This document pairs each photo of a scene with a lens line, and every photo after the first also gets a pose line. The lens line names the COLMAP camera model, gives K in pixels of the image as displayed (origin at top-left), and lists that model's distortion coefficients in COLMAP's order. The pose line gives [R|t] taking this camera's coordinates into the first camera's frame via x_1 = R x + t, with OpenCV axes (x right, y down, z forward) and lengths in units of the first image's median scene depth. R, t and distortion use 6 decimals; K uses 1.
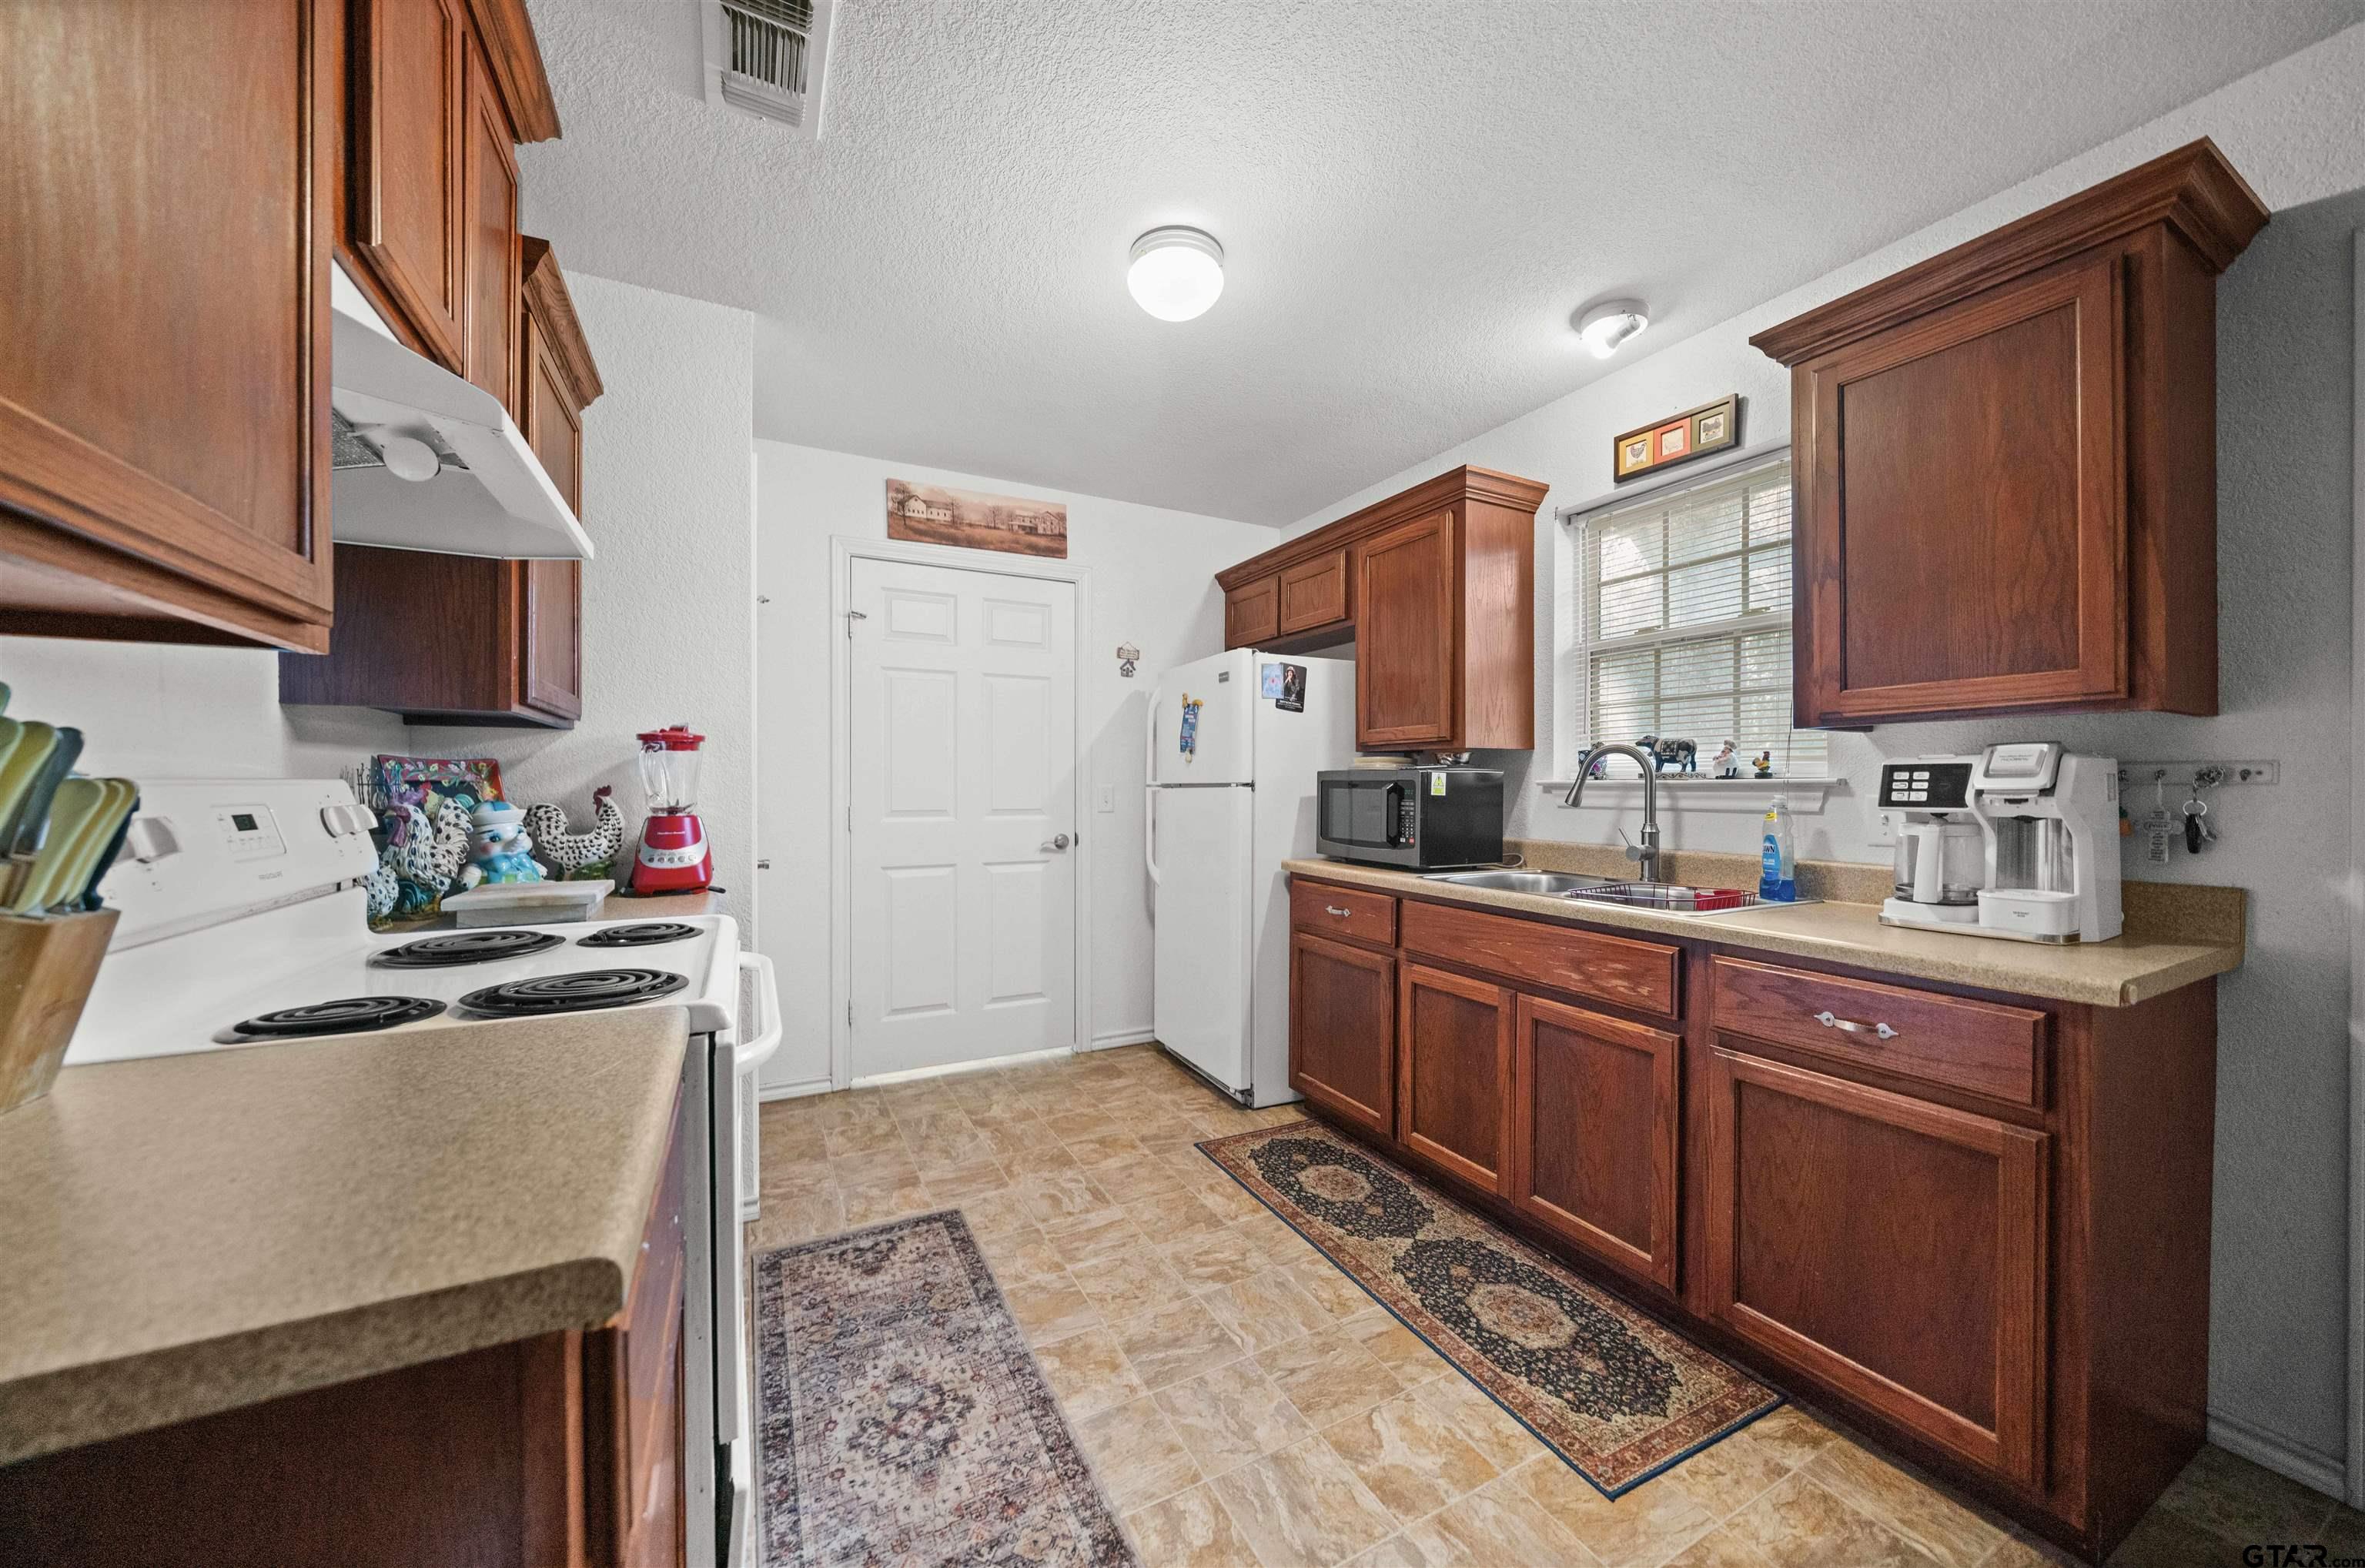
lens RADIAL K [[836.0, 0, 1168.5], [0, 836.0, 787.8], [0, 0, 1]] dist [-0.008034, -0.000131]
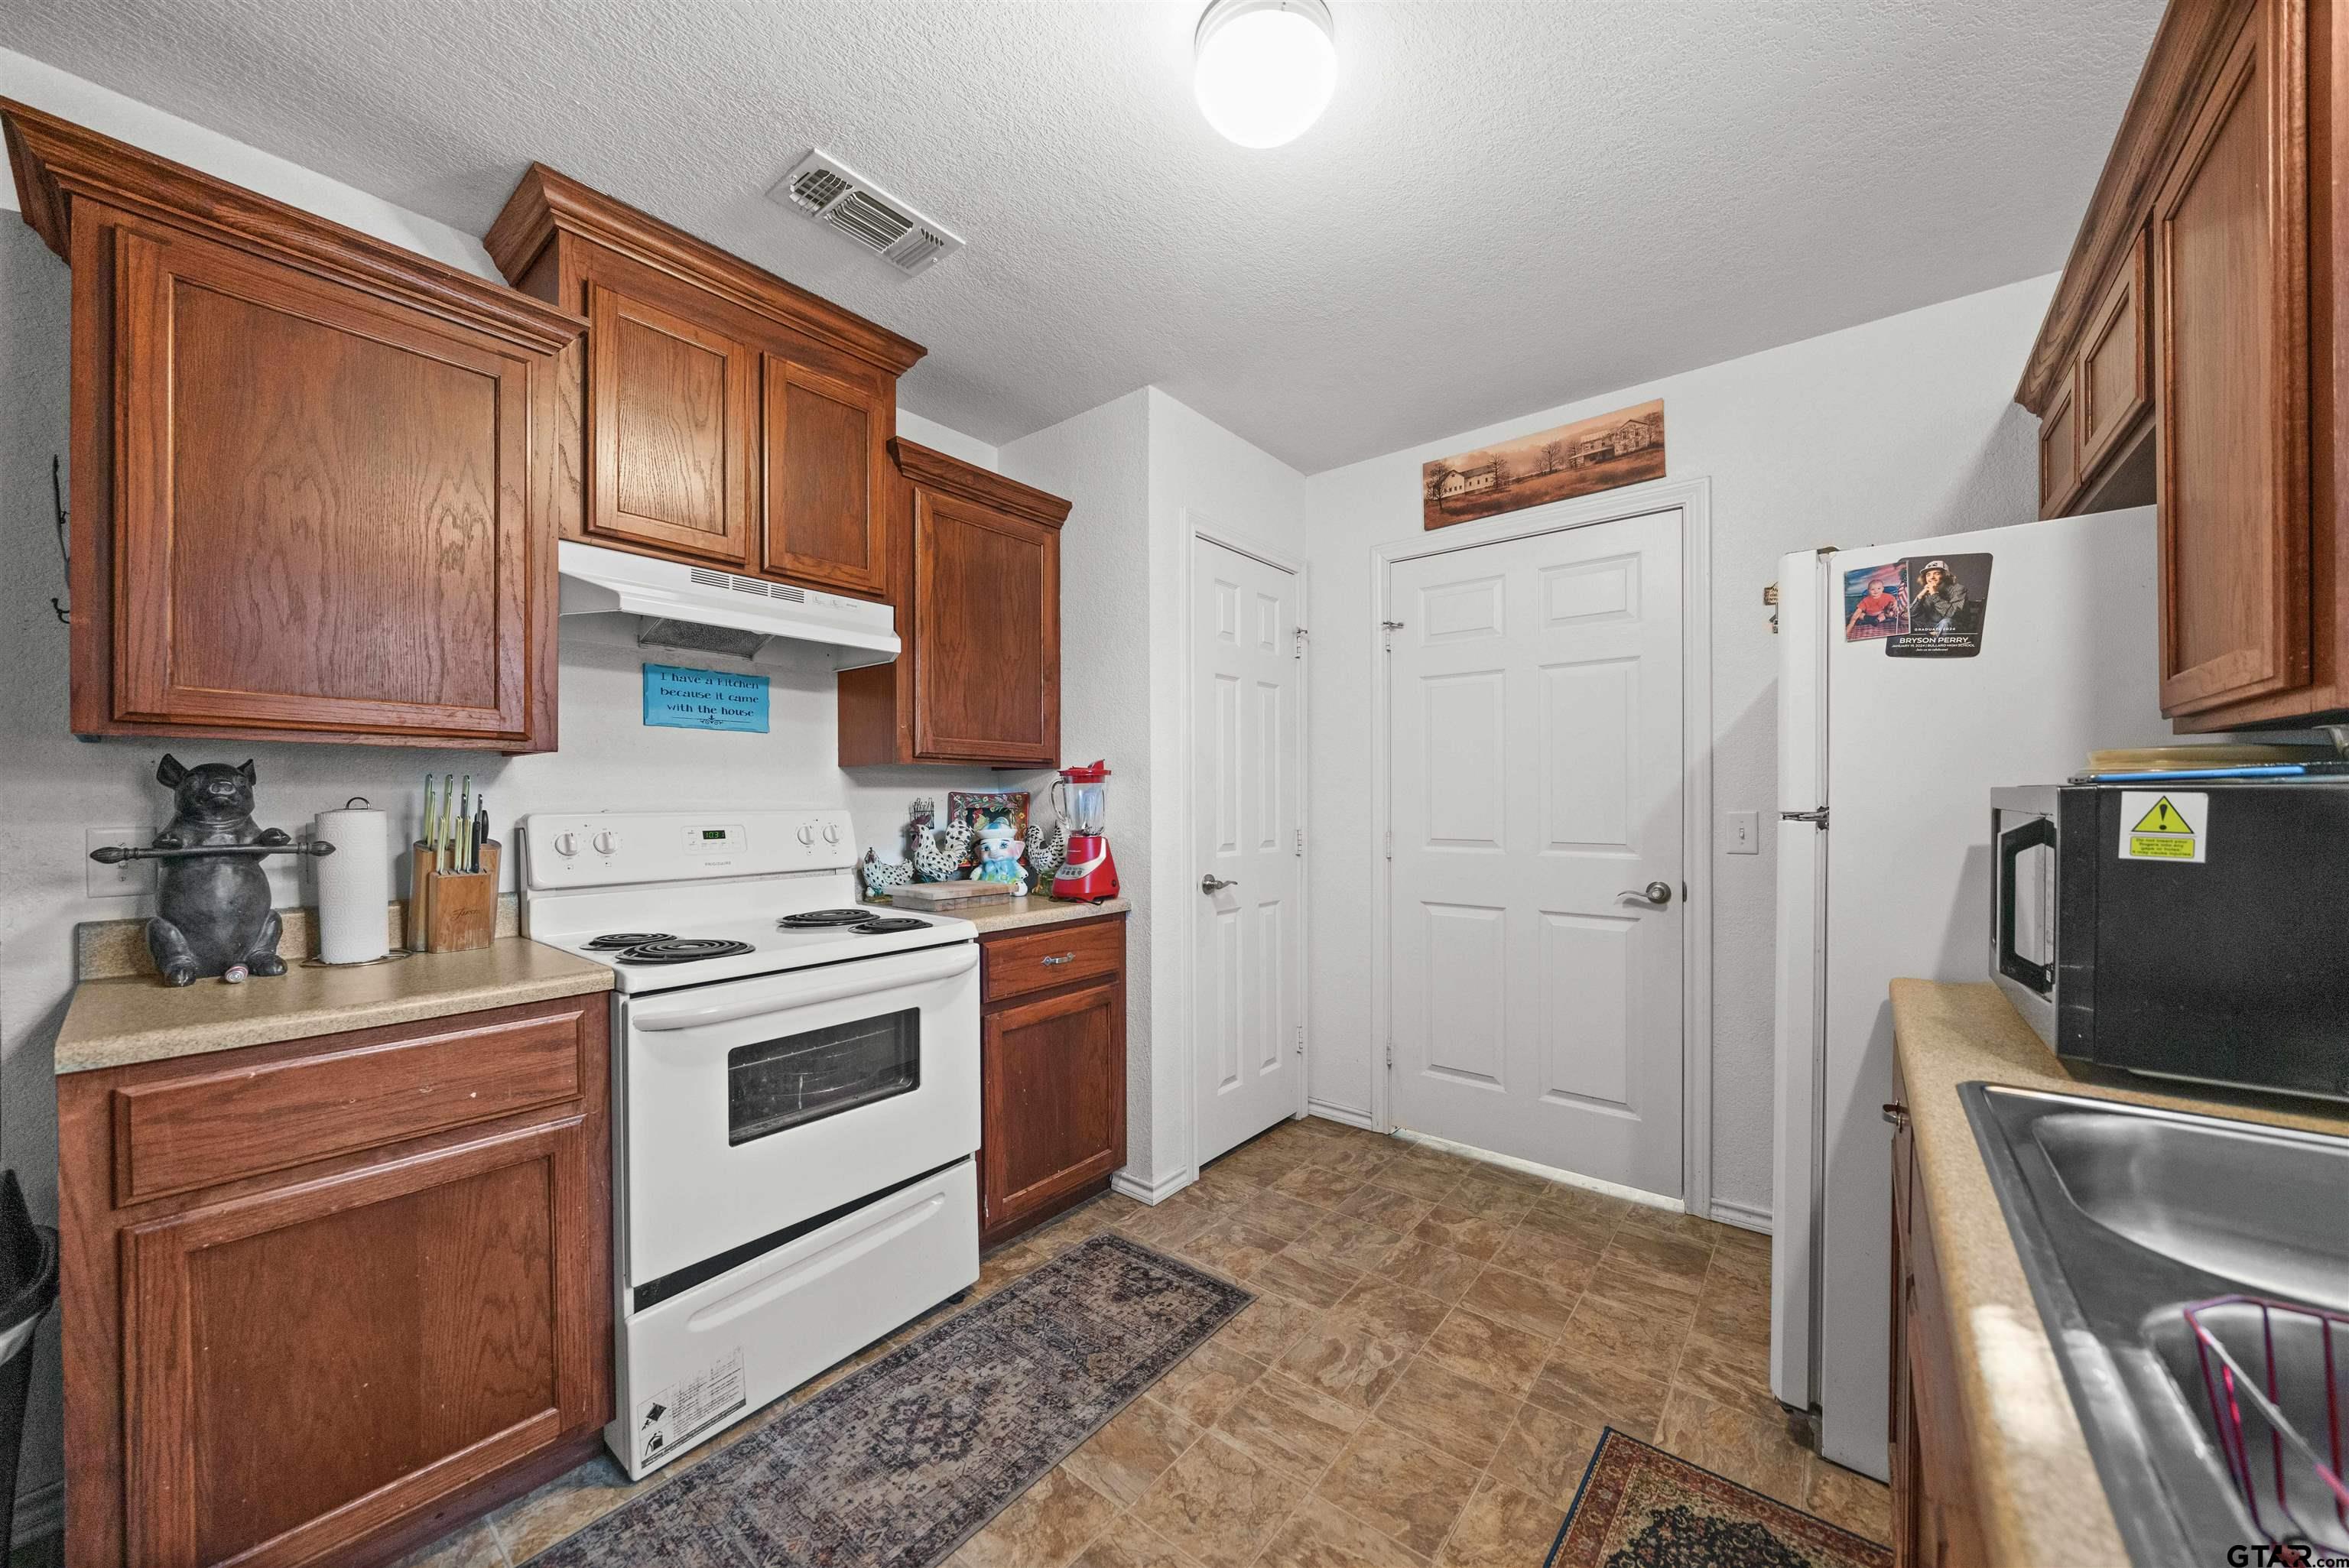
lens RADIAL K [[830.3, 0, 1179.8], [0, 830.3, 800.9], [0, 0, 1]] dist [-0.008034, -0.000131]
pose [[0.413141, -0.000730, -0.910667, 0.446844], [0.000534, 1.000000, -0.000559, -0.014552], [0.910667, -0.000255, 0.413141, 0.498711]]
